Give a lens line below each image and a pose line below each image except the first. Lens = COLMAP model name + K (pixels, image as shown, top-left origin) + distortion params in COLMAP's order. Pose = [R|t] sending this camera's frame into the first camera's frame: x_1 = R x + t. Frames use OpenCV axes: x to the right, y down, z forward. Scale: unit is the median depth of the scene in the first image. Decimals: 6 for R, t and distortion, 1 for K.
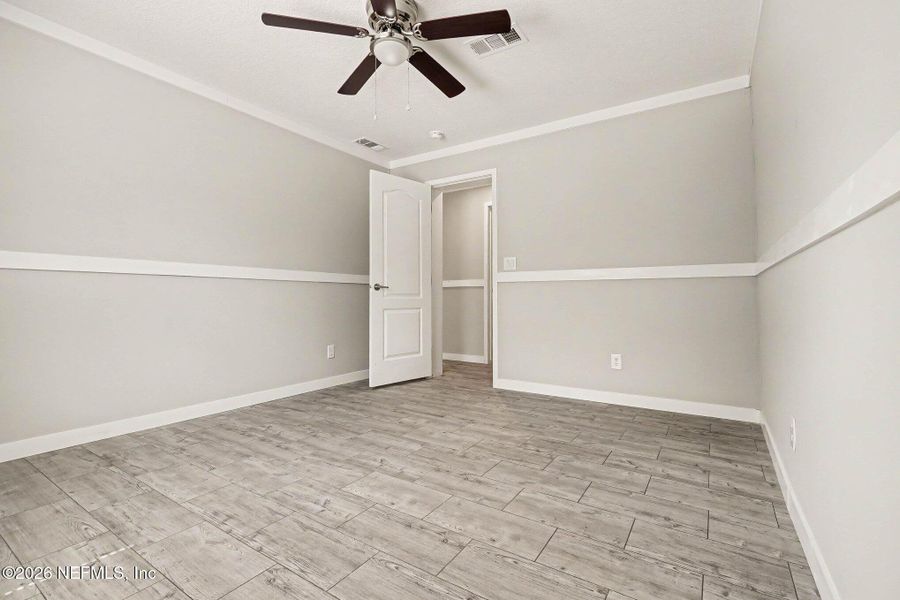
lens RADIAL K [[413.9, 0, 462.1], [0, 413.9, 297.6], [0, 0, 1]] dist [-0.001895, -0.000813]
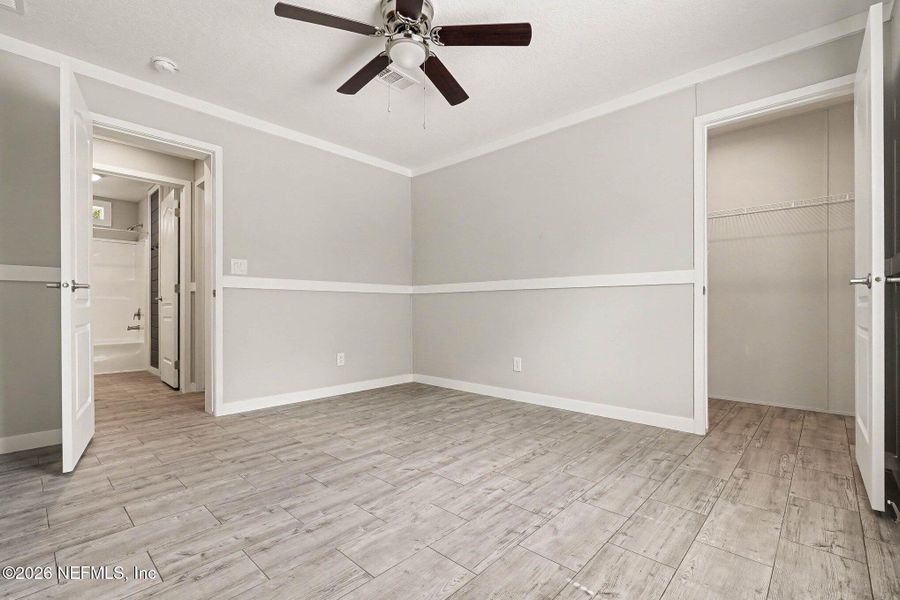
lens RADIAL K [[411.8, 0, 447.5], [0, 411.8, 306.4], [0, 0, 1]] dist [-0.001827, -0.000119]
pose [[0.163291, 0.003710, 0.986571, -1.122191], [-0.001115, 0.999993, -0.003576, 0.005343], [-0.986577, -0.000516, 0.163294, 0.722434]]
